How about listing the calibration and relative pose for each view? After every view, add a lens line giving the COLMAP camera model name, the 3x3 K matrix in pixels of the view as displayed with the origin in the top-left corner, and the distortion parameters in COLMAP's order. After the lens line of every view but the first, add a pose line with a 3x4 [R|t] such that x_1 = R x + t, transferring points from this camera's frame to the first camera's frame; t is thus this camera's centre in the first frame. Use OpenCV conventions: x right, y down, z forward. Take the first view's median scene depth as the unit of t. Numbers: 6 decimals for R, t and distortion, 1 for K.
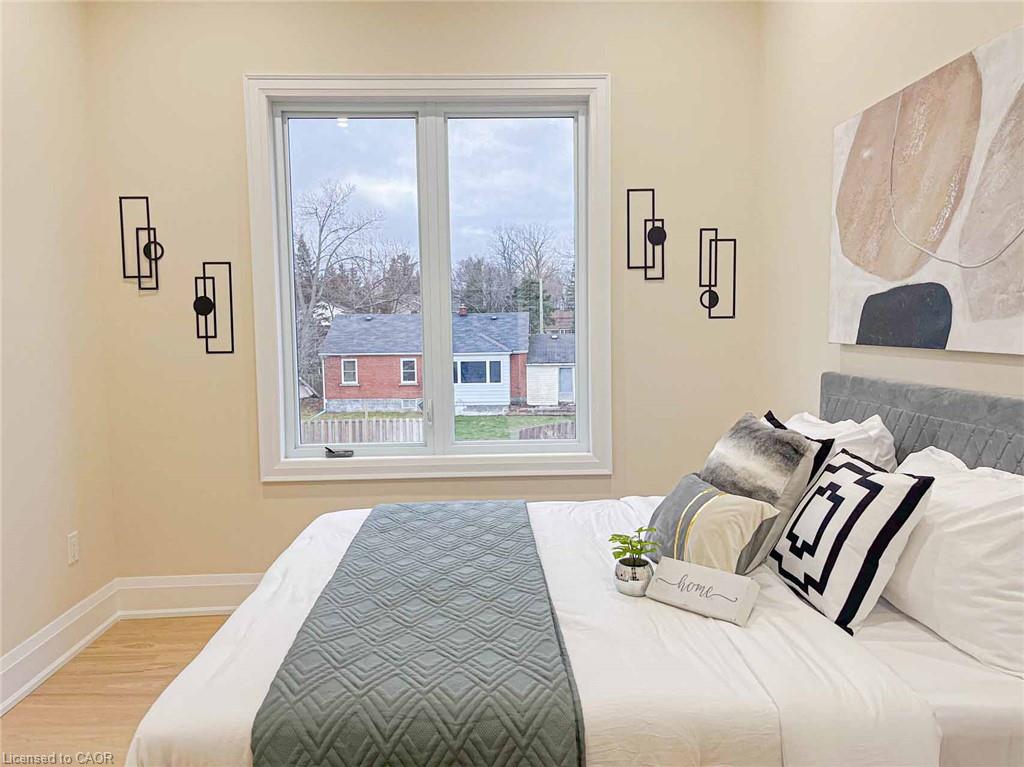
lens RADIAL K [[786.3, 0, 508.7], [0, 786.3, 383.0], [0, 0, 1]] dist [0.048753, -0.081321]
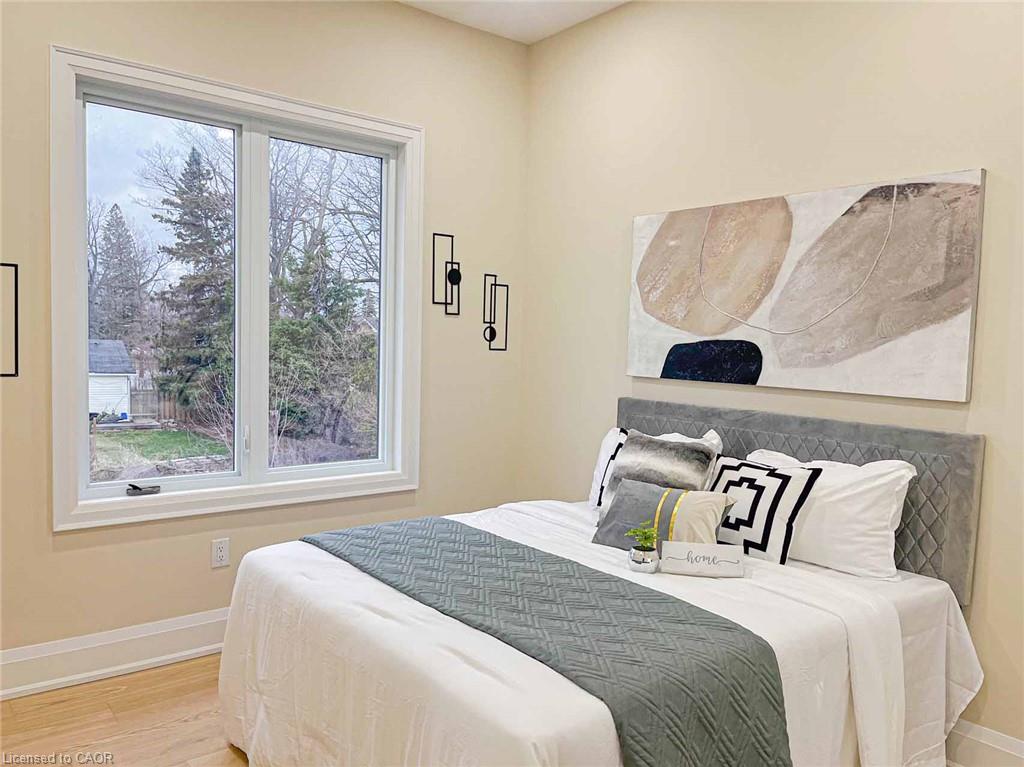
lens RADIAL K [[786.3, 0, 508.7], [0, 786.3, 383.0], [0, 0, 1]] dist [0.048753, -0.081321]
pose [[0.793736, 0.003669, 0.608252, -0.612856], [0.005429, 0.999899, -0.013116, -0.023916], [-0.608238, 0.013713, 0.793636, 0.068169]]
